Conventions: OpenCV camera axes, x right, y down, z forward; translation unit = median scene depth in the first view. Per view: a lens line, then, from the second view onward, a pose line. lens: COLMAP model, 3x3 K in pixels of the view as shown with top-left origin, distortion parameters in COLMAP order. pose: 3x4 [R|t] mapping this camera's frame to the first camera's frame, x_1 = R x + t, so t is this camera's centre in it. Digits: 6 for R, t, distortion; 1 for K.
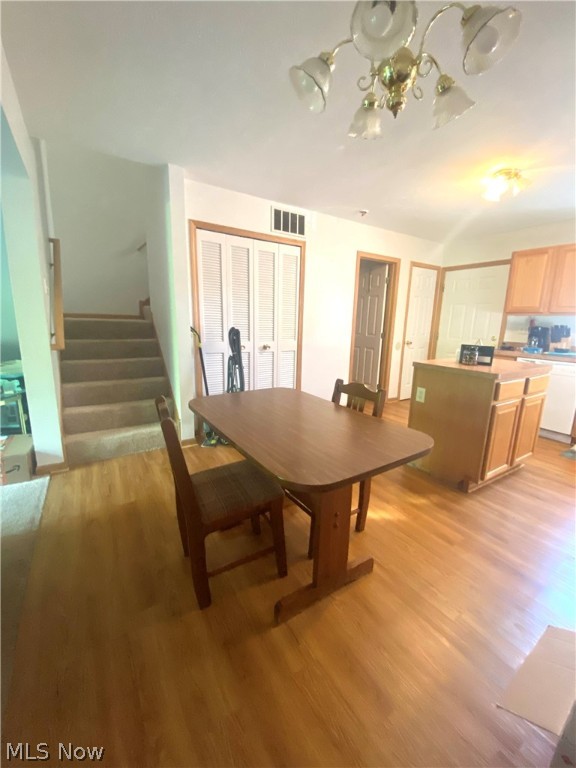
lens RADIAL K [[315.4, 0, 288.0], [0, 315.4, 384.0], [0, 0, 1]] dist [0.004118, -0.000850]
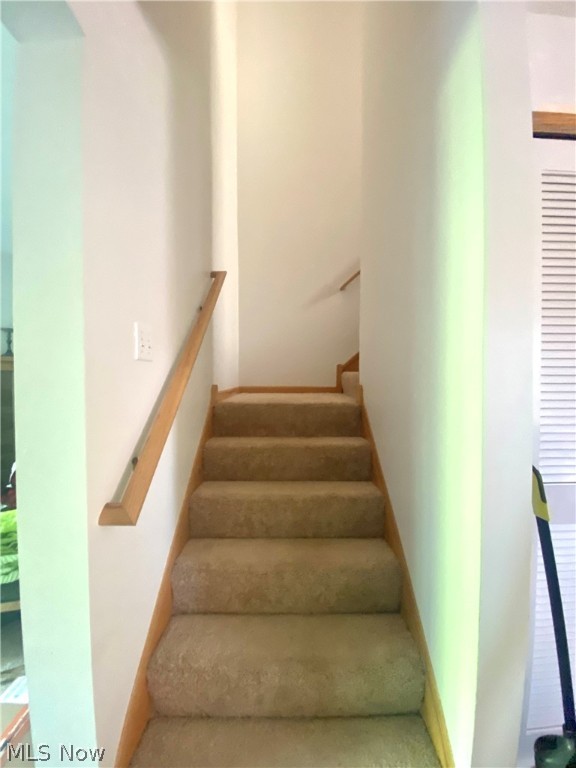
lens RADIAL K [[315.4, 0, 288.0], [0, 315.4, 384.0], [0, 0, 1]] dist [0.004118, -0.000850]
pose [[0.834276, -0.017995, -0.551053, -0.230673], [-0.087546, 0.982463, -0.164626, -0.124016], [0.544352, 0.185586, 0.818070, 0.486666]]
